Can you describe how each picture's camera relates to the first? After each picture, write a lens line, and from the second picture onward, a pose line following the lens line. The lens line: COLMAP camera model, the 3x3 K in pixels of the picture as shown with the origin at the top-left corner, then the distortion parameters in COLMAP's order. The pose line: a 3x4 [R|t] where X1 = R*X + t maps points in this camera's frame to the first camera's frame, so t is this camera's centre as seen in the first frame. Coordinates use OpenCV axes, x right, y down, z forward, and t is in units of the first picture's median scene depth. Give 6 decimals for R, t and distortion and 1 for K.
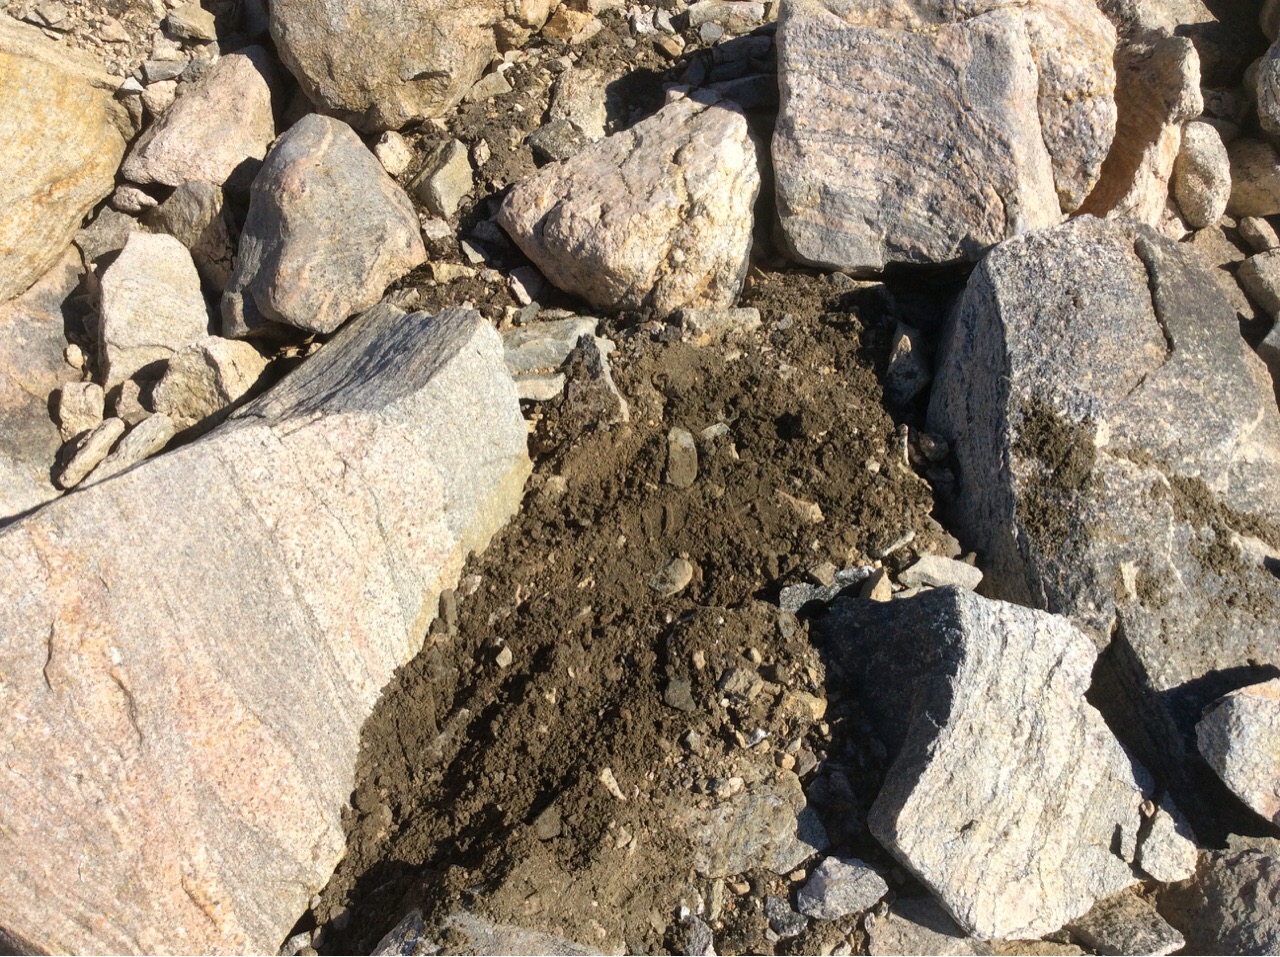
lens RADIAL K [[1144.7, 0, 603.4], [0, 1144.7, 501.6], [0, 0, 1]] dist [0.102950, -0.262638]
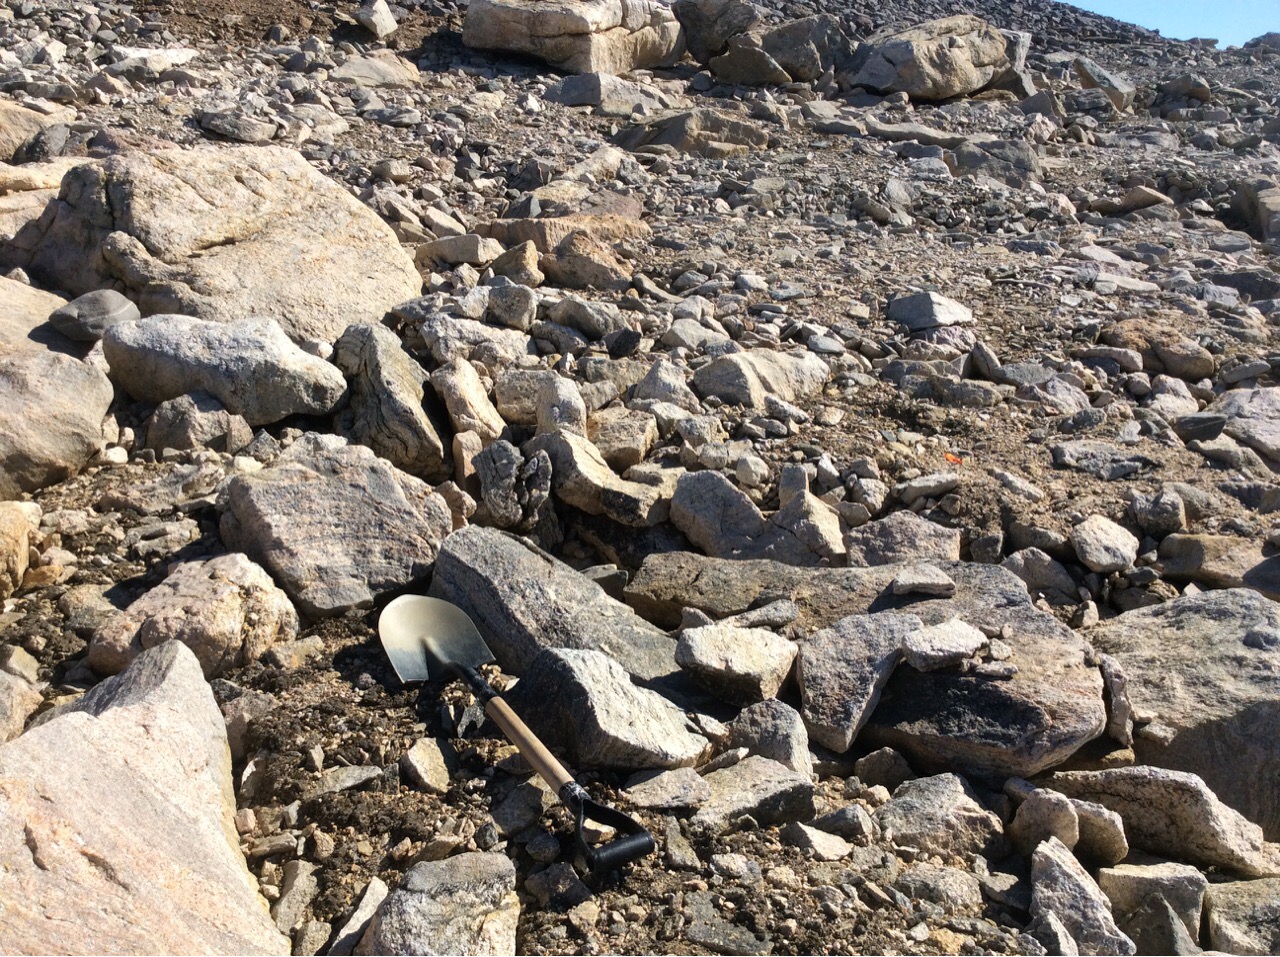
lens RADIAL K [[1101.2, 0, 640.0], [0, 1101.2, 478.5], [0, 0, 1]] dist [0.007673, -0.147772]
pose [[0.685327, -0.151230, 0.712360, -0.558239], [0.550964, 0.747328, -0.371403, 0.435655], [-0.476199, 0.647017, 0.595486, -0.166475]]
